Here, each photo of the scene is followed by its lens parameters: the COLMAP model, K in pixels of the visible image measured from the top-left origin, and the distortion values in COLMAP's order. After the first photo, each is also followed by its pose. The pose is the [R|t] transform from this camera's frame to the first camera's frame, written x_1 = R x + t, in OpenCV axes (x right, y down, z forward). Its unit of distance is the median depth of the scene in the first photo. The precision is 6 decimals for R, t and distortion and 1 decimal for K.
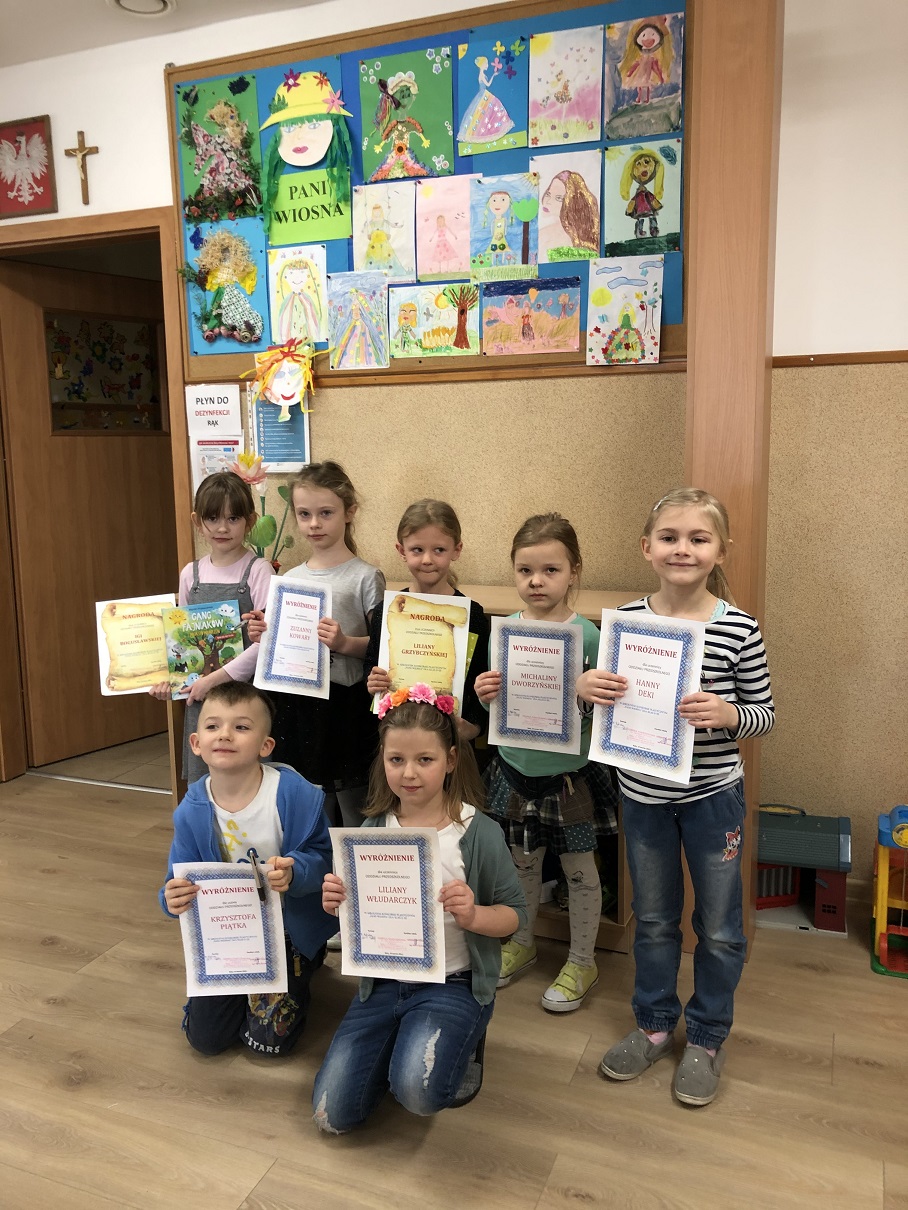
lens RADIAL K [[988.2, 0, 448.4], [0, 988.2, 598.0], [0, 0, 1]] dist [0.007391, 0.007992]
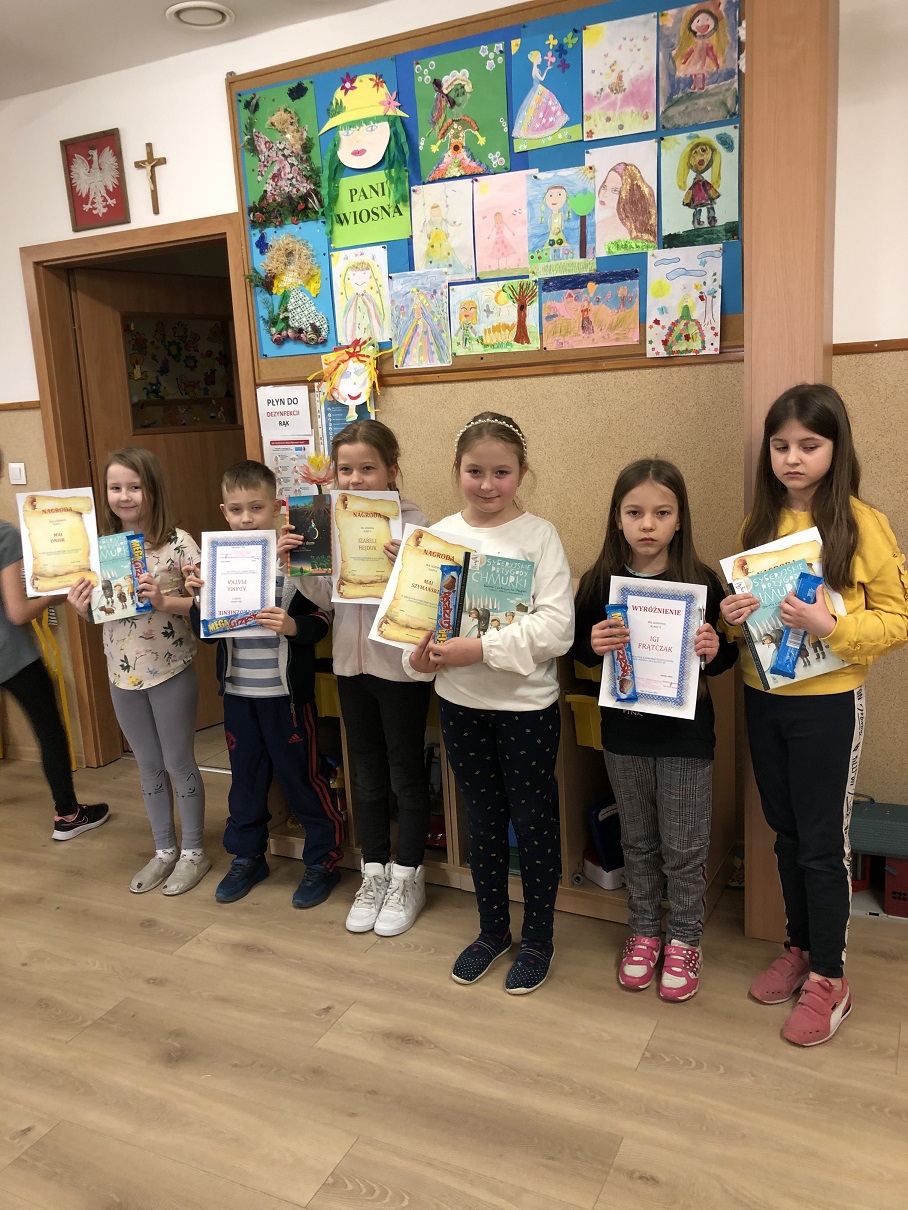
lens RADIAL K [[988.2, 0, 453.1], [0, 988.2, 596.8], [0, 0, 1]] dist [0.007391, 0.007992]
pose [[0.996712, -0.023063, -0.077672, 0.016082], [0.026048, 0.998952, 0.037643, -0.035279], [0.076722, -0.039543, 0.996268, -0.023623]]
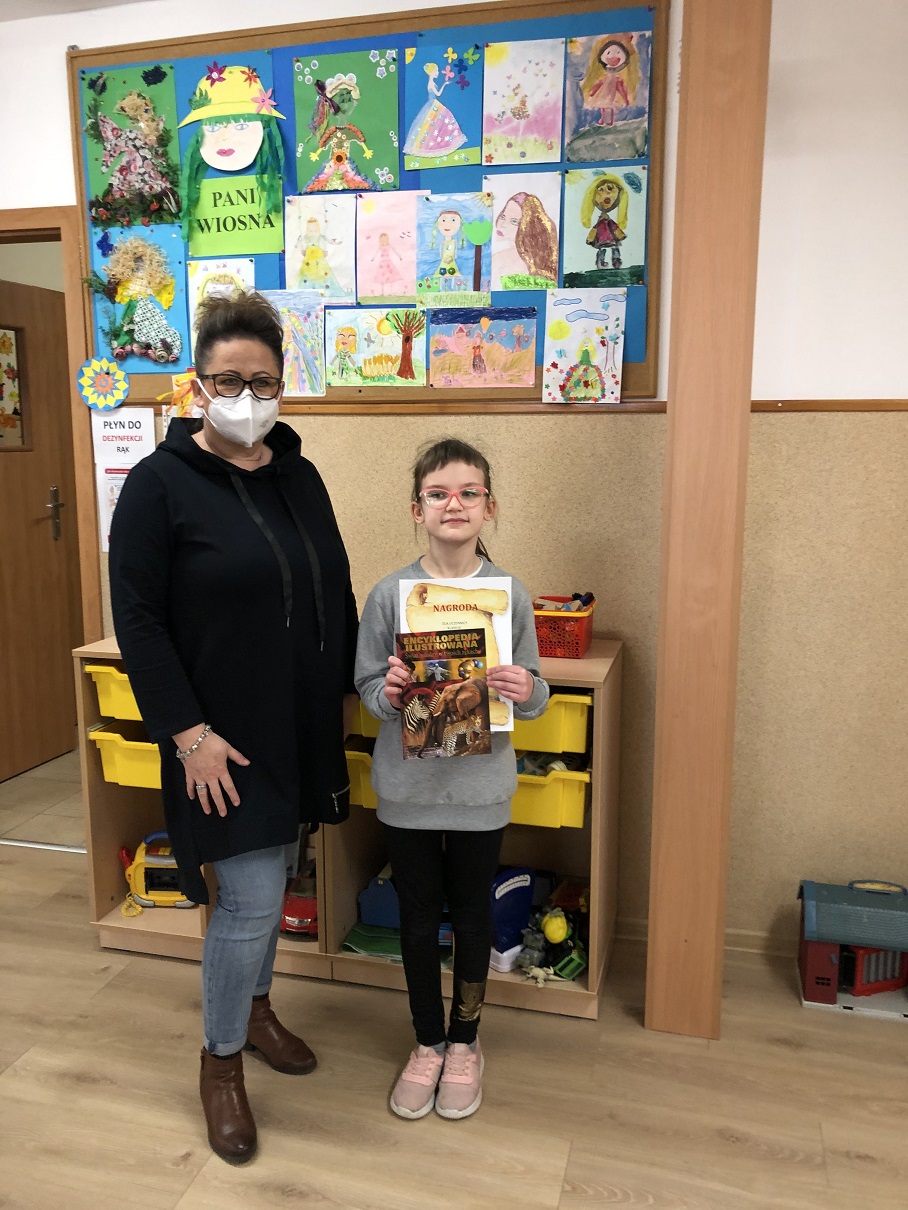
lens RADIAL K [[988.2, 0, 445.6], [0, 988.2, 604.6], [0, 0, 1]] dist [0.007391, 0.007992]
pose [[0.992921, -0.002662, 0.118743, -0.062139], [0.000637, 0.999854, 0.017092, -0.058735], [-0.118771, -0.016895, 0.992778, 0.076276]]
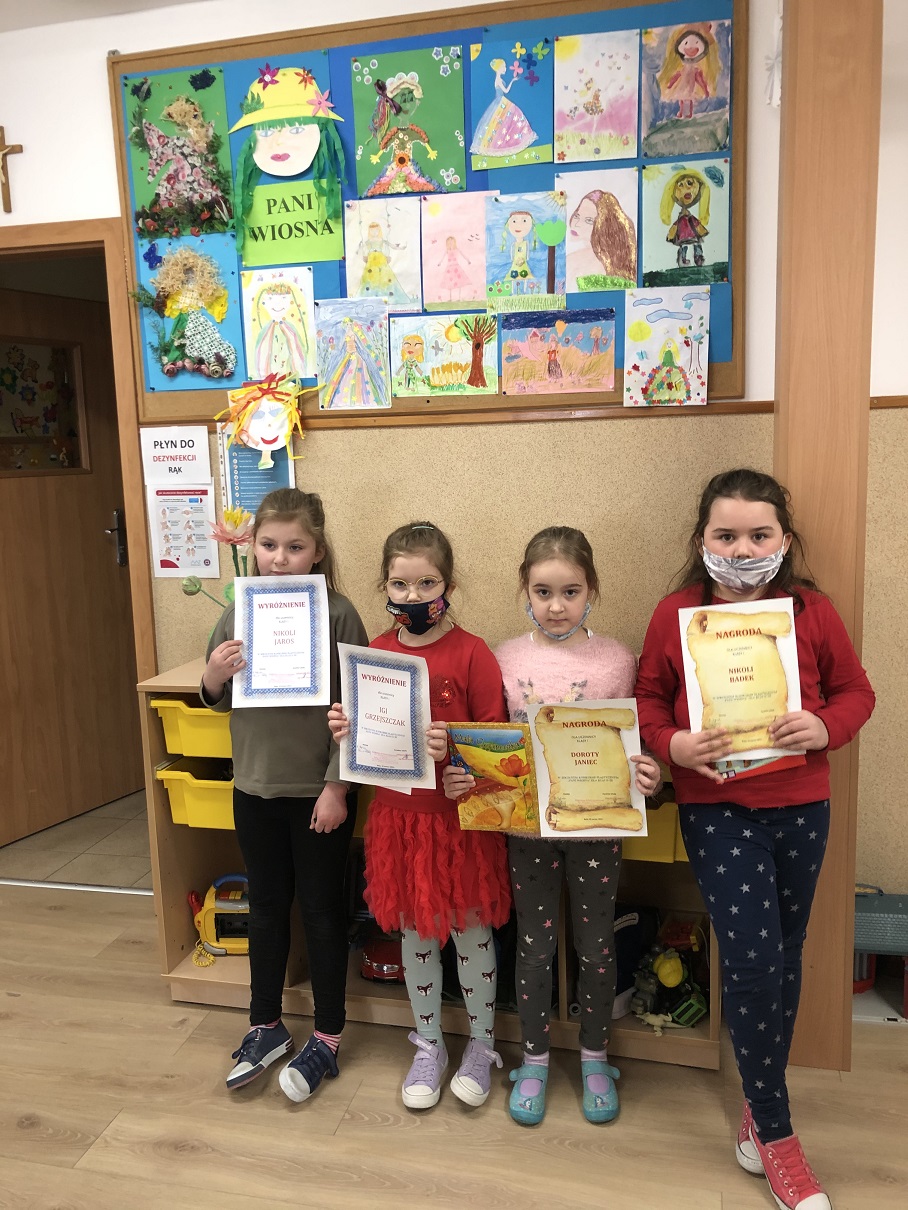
lens RADIAL K [[988.2, 0, 454.8], [0, 988.2, 598.0], [0, 0, 1]] dist [0.007391, 0.007992]
pose [[0.988830, -0.036038, 0.144627, -0.146193], [0.036341, 0.999339, 0.000544, -0.066400], [-0.144551, 0.004718, 0.989486, 0.130633]]
